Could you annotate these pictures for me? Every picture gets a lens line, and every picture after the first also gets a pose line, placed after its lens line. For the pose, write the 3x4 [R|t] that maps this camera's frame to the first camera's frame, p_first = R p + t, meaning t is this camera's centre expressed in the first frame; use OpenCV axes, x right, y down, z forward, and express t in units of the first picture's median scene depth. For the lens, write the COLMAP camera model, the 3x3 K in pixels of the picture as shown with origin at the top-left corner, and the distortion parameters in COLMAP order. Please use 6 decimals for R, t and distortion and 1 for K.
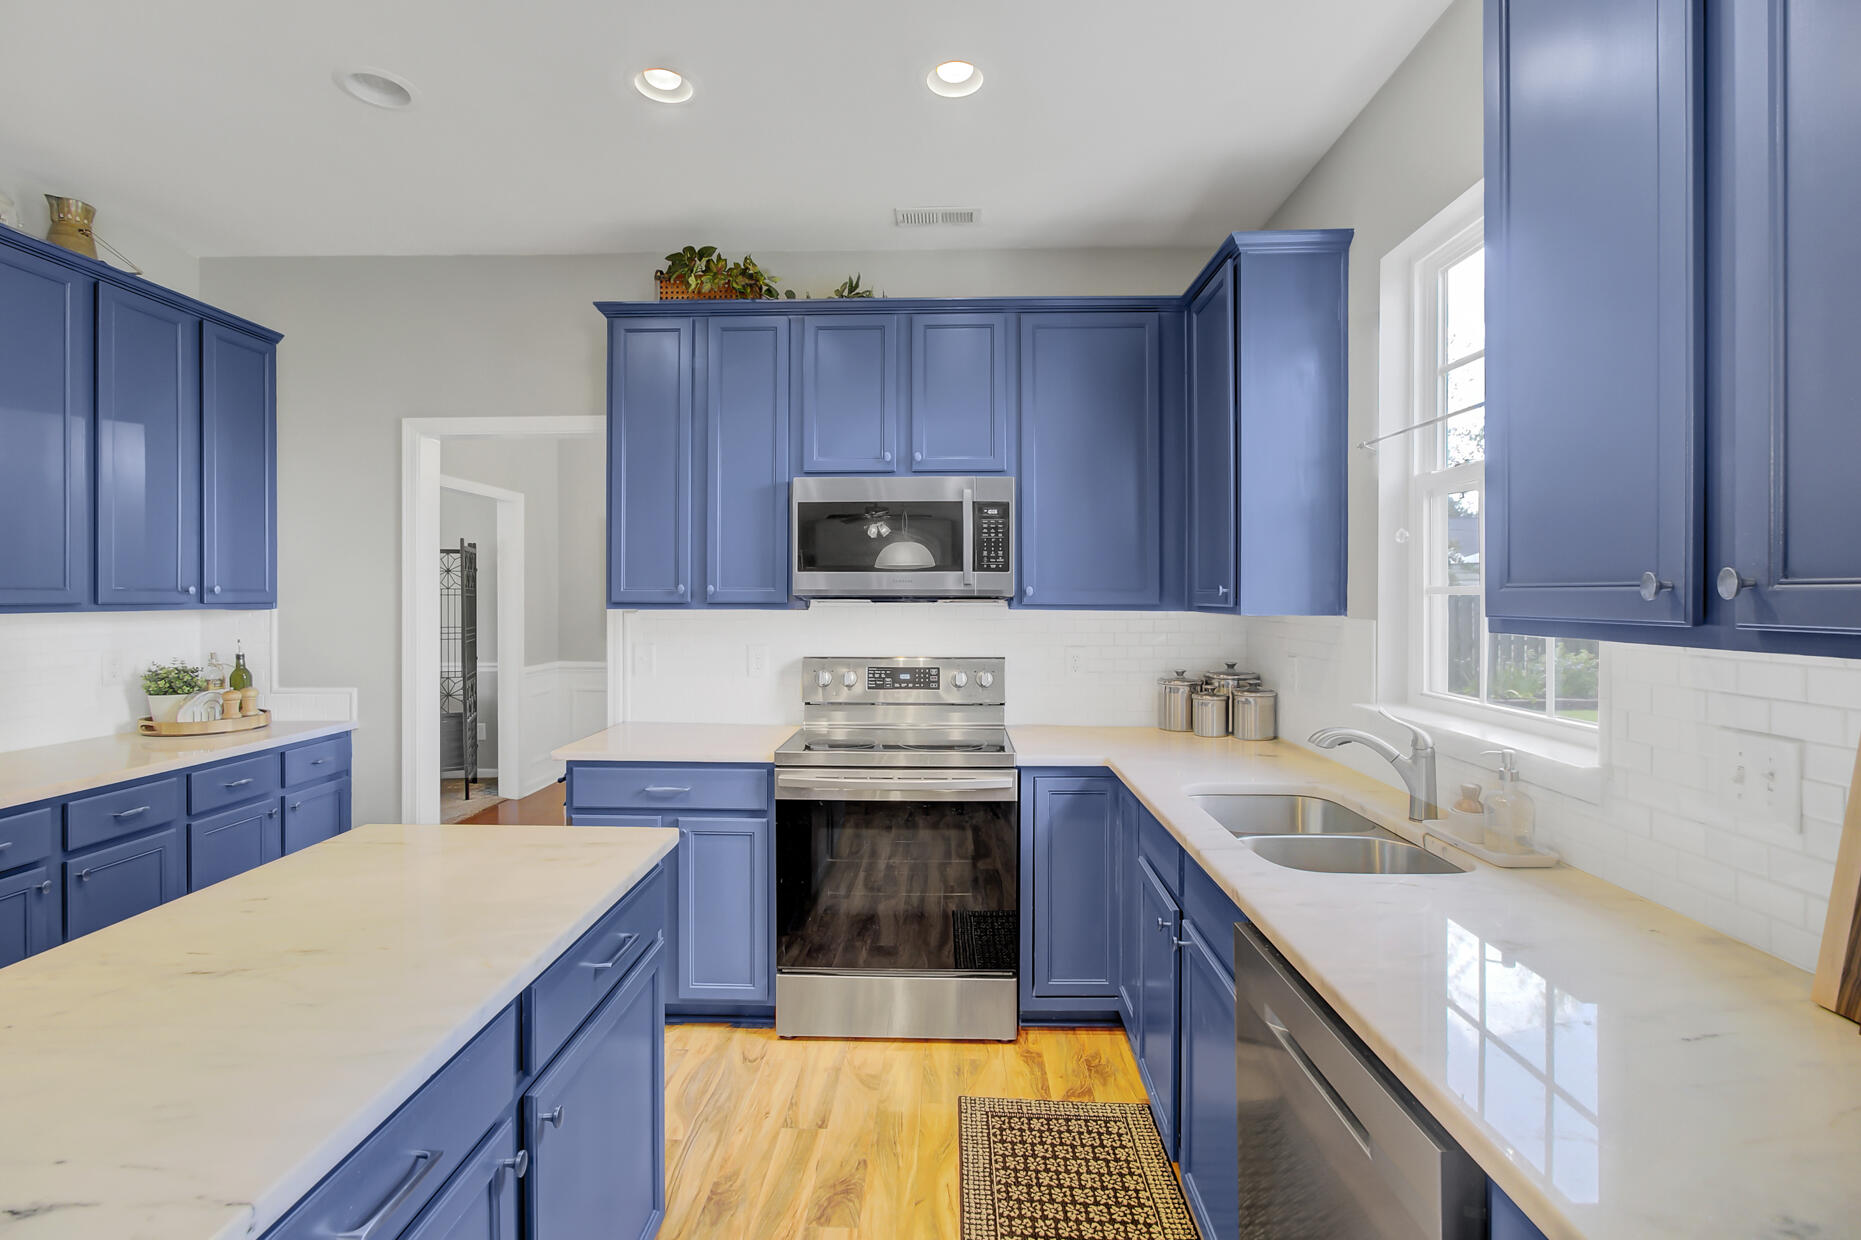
lens RADIAL K [[871.8, 0, 920.1], [0, 871.8, 605.4], [0, 0, 1]] dist [-0.012451, 0.005895]
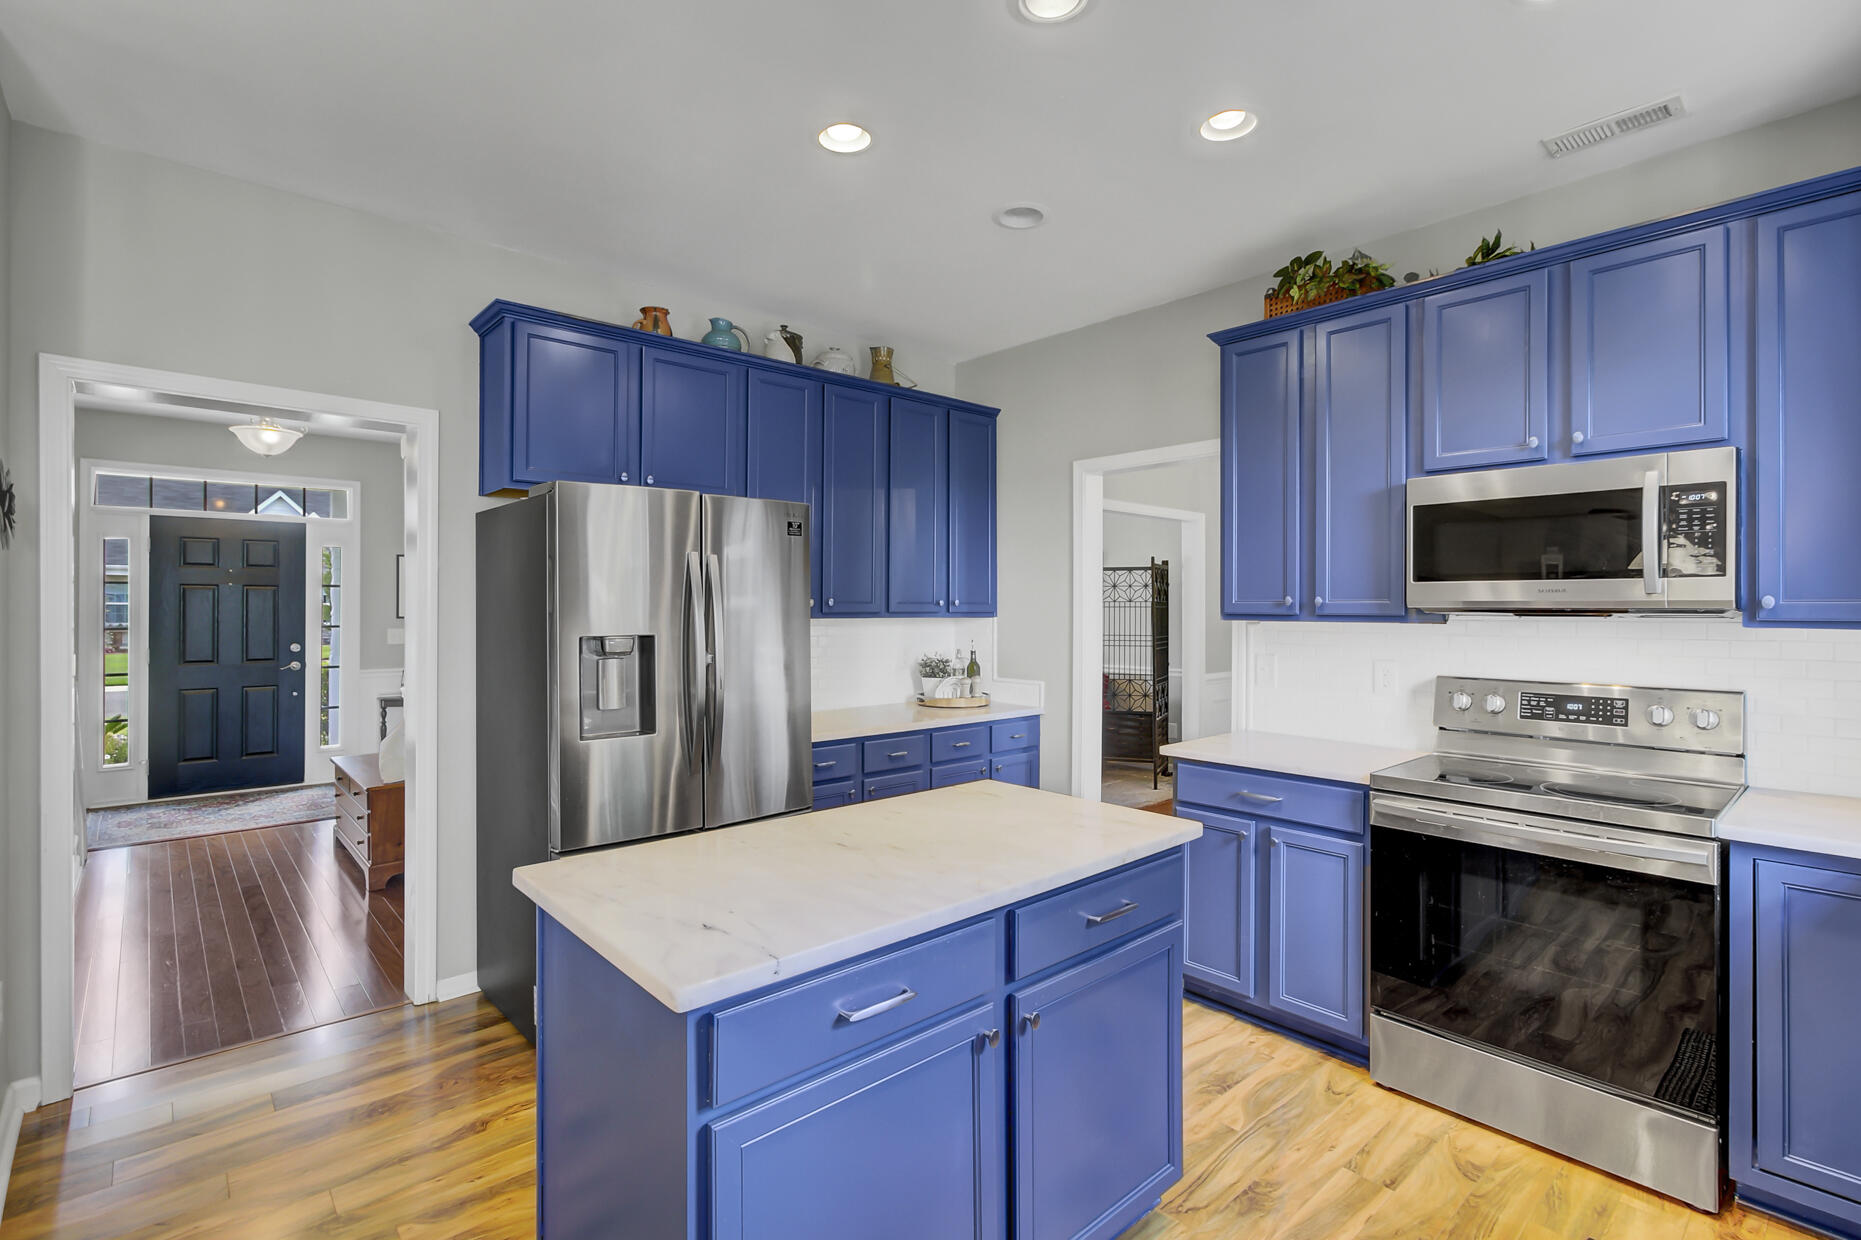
lens RADIAL K [[871.8, 0, 914.2], [0, 871.8, 608.7], [0, 0, 1]] dist [-0.012451, 0.005895]
pose [[0.683158, 0.000582, -0.730271, 0.163133], [-0.008189, 0.999943, -0.006864, 0.000806], [0.730225, 0.010669, 0.683124, 0.001970]]
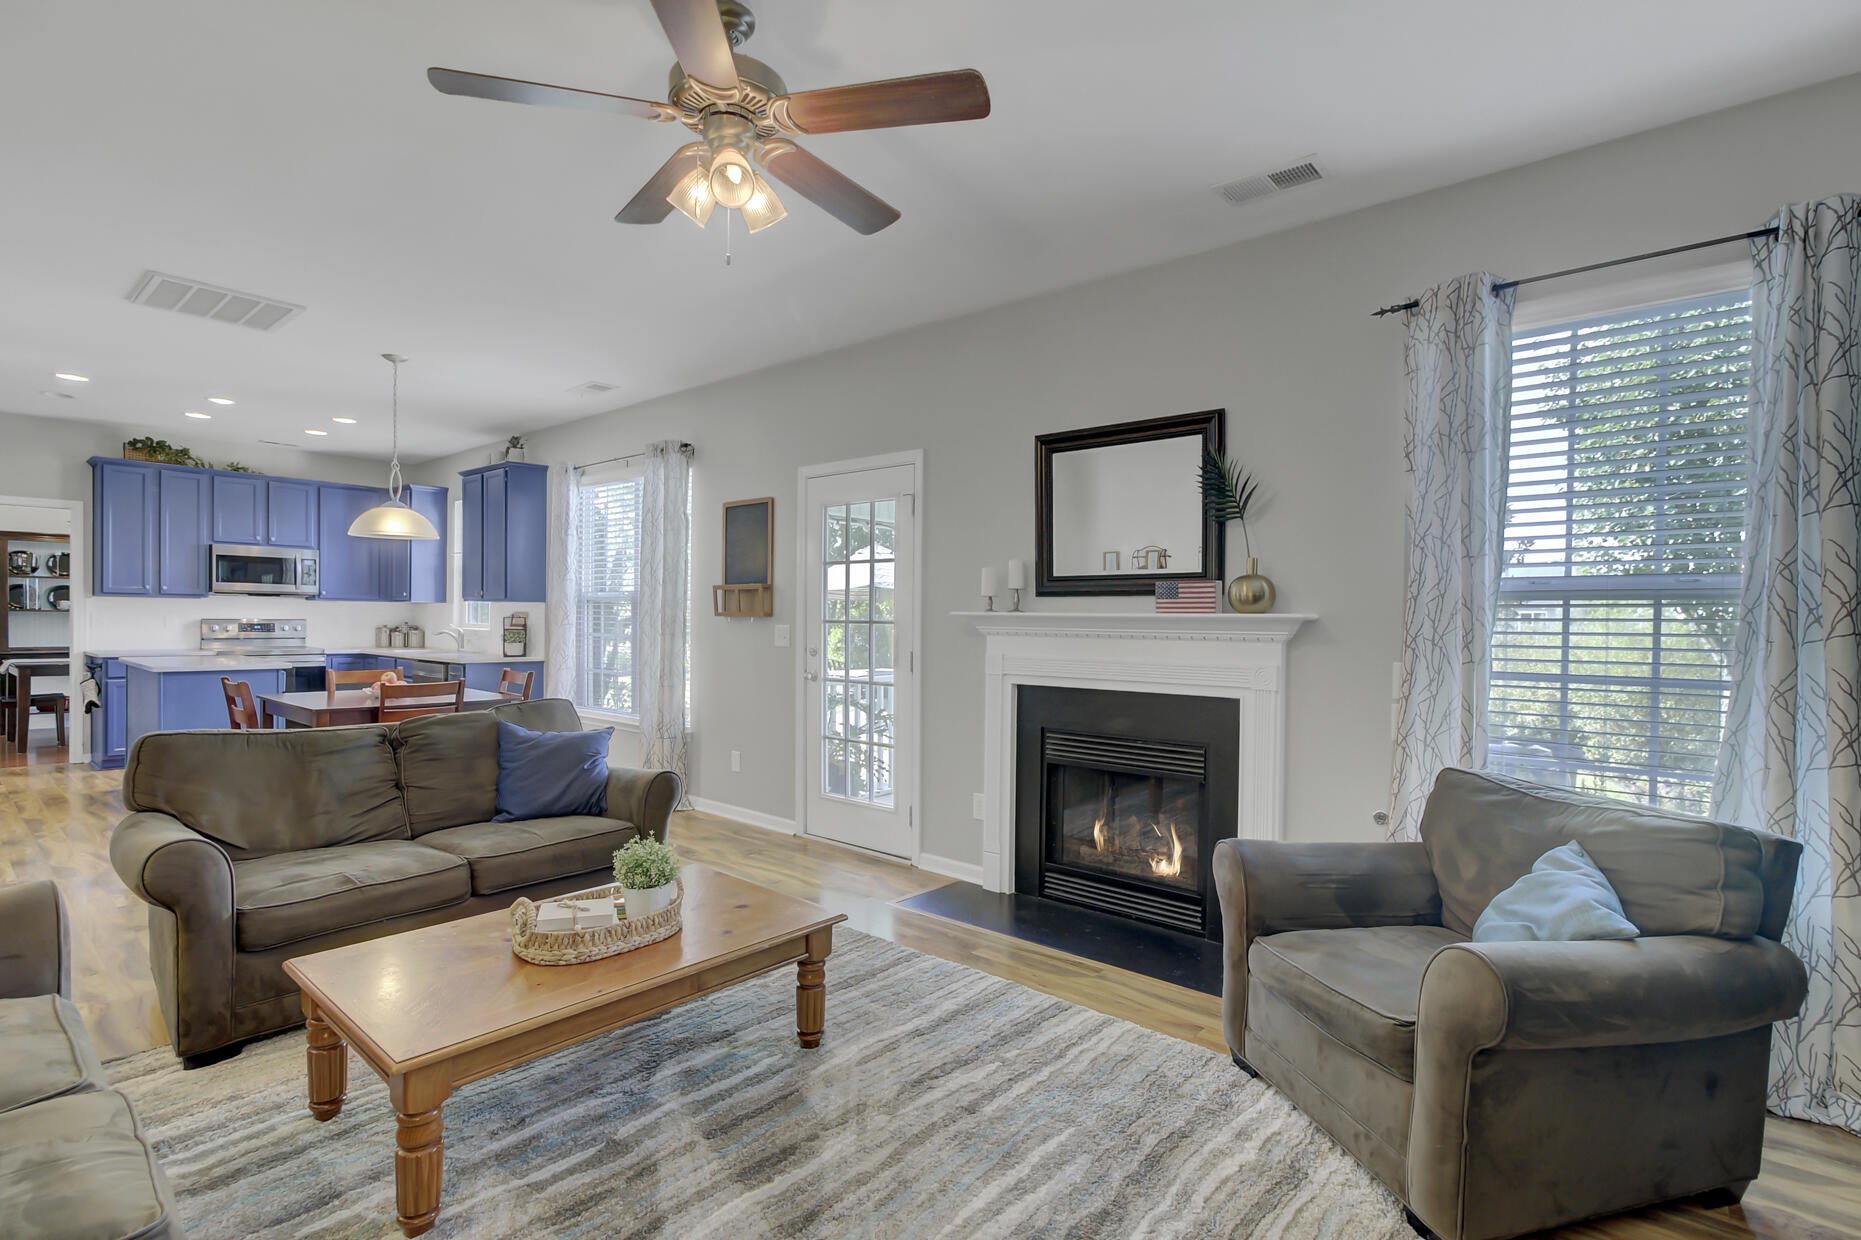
lens RADIAL K [[871.8, 0, 930.7], [0, 871.8, 635.2], [0, 0, 1]] dist [-0.012451, 0.005895]
pose [[0.619635, -0.007445, 0.784855, -0.792448], [-0.004041, 0.999911, 0.012675, 0.071271], [-0.784880, -0.011026, 0.619550, -2.058071]]
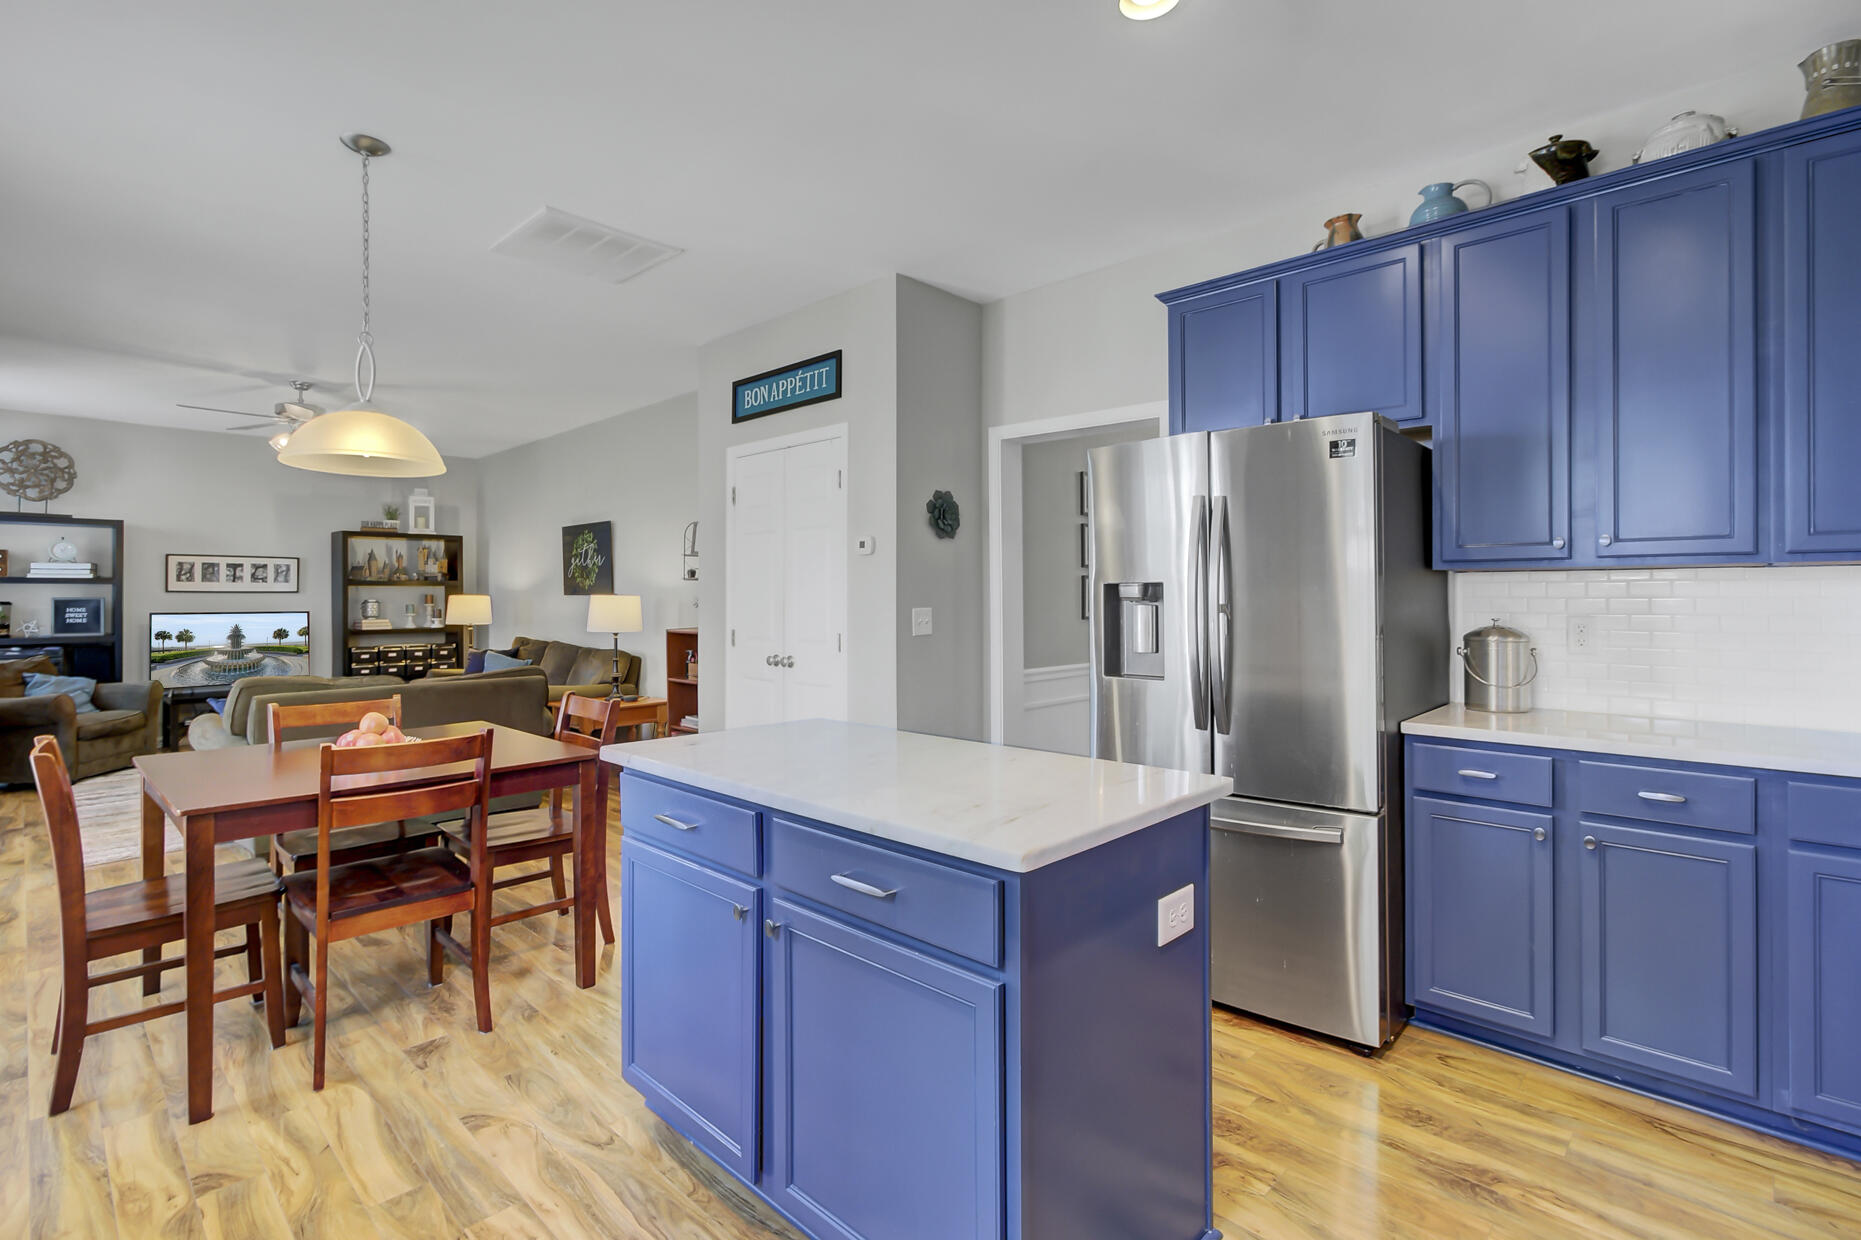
lens RADIAL K [[871.8, 0, 932.1], [0, 871.8, 585.4], [0, 0, 1]] dist [-0.012451, 0.005895]
pose [[-0.666083, -0.008552, -0.745828, 0.161432], [-0.007040, 0.999962, -0.005179, 0.035488], [0.745844, 0.001801, -0.666118, 0.867501]]
